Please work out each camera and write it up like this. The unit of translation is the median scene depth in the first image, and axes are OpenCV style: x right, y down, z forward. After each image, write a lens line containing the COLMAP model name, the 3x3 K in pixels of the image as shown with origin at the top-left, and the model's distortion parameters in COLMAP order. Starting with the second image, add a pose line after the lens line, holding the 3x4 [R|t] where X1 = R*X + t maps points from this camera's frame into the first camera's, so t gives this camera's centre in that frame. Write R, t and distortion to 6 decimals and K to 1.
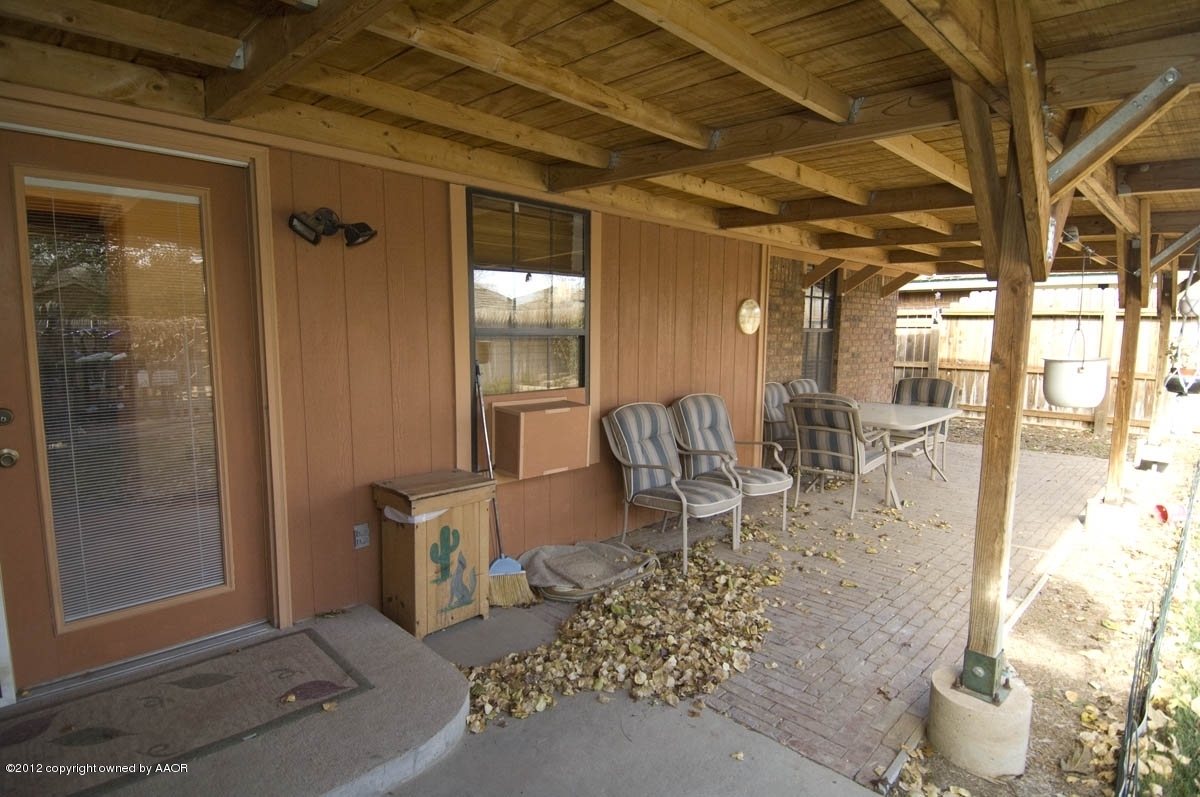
lens RADIAL K [[617.1, 0, 604.0], [0, 617.1, 402.7], [0, 0, 1]] dist [0.048353, -0.053622]
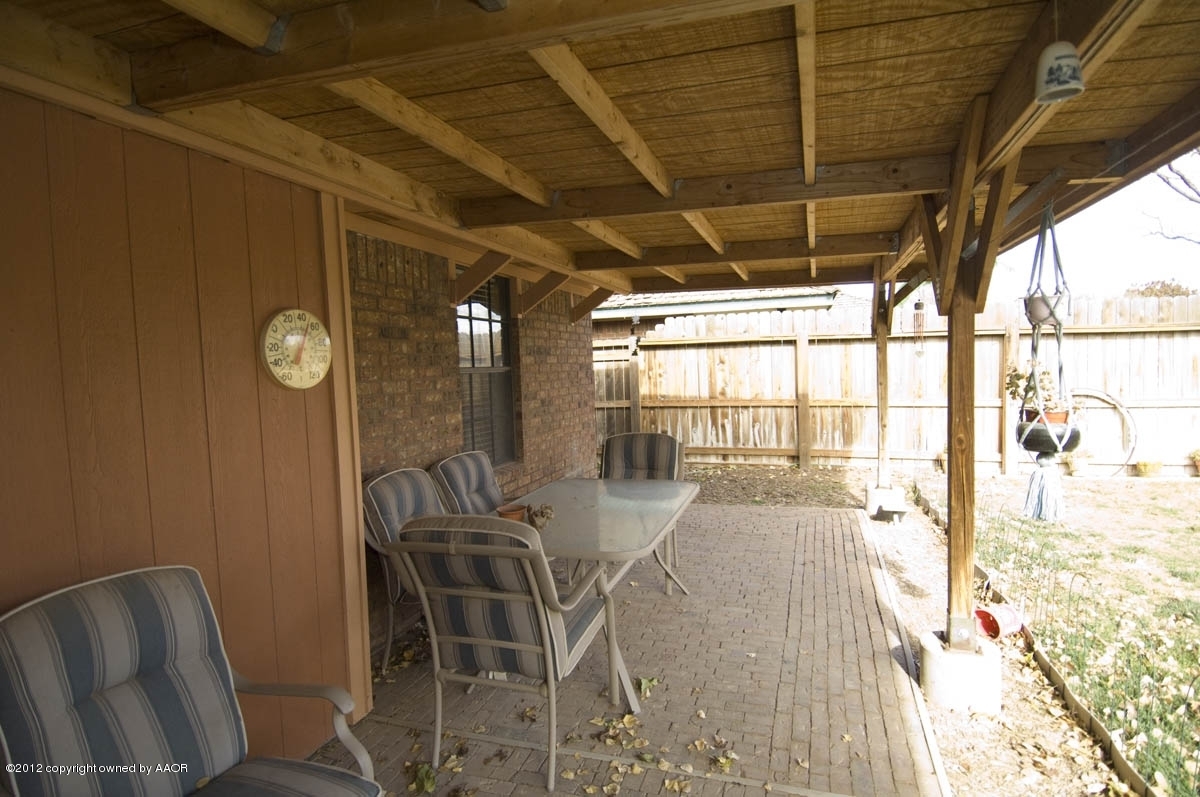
lens RADIAL K [[617.1, 0, 604.0], [0, 617.1, 402.7], [0, 0, 1]] dist [0.048353, -0.053622]
pose [[0.895657, -0.066300, 0.439777, 0.167607], [0.093217, 0.994847, -0.039866, -0.045471], [-0.434868, 0.076701, 0.897222, 0.369131]]
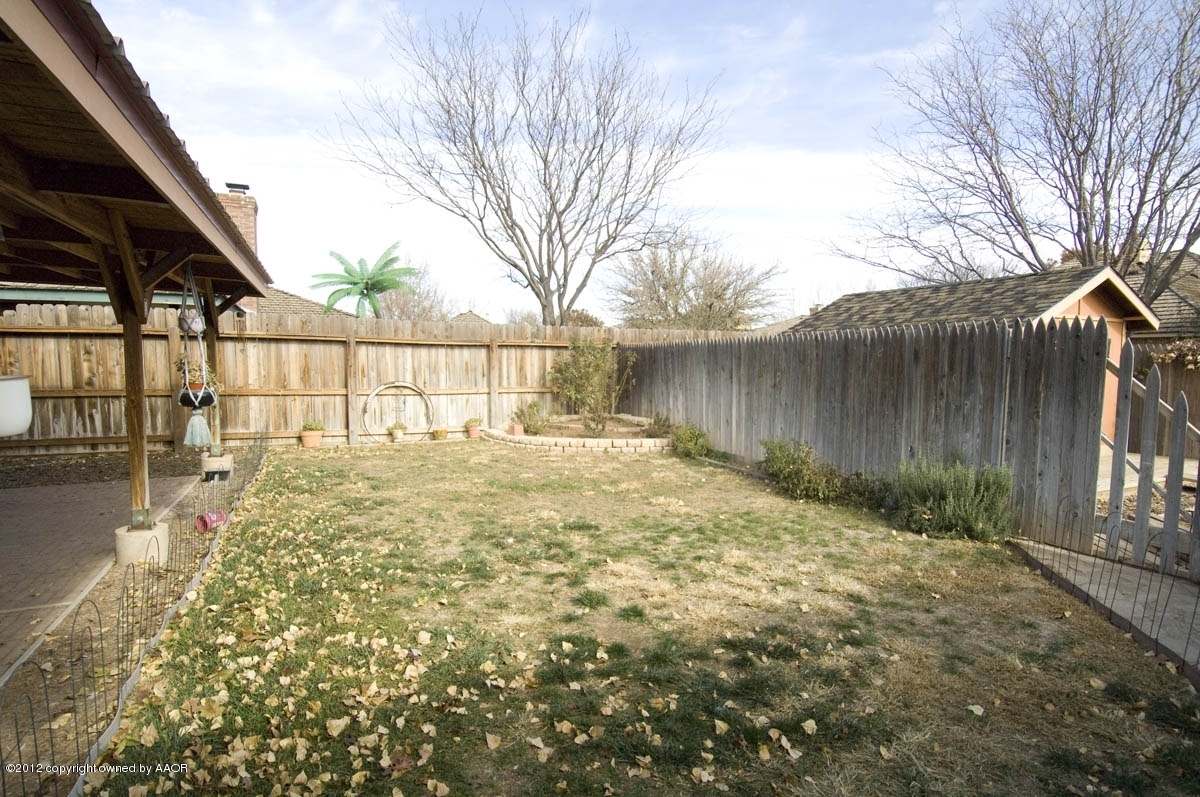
lens RADIAL K [[617.1, 0, 604.0], [0, 617.1, 402.7], [0, 0, 1]] dist [0.048353, -0.053622]
pose [[0.348908, -0.073208, 0.934293, 0.112927], [0.106664, 0.993568, 0.038019, 0.006613], [-0.931067, 0.086390, 0.354472, -0.011099]]
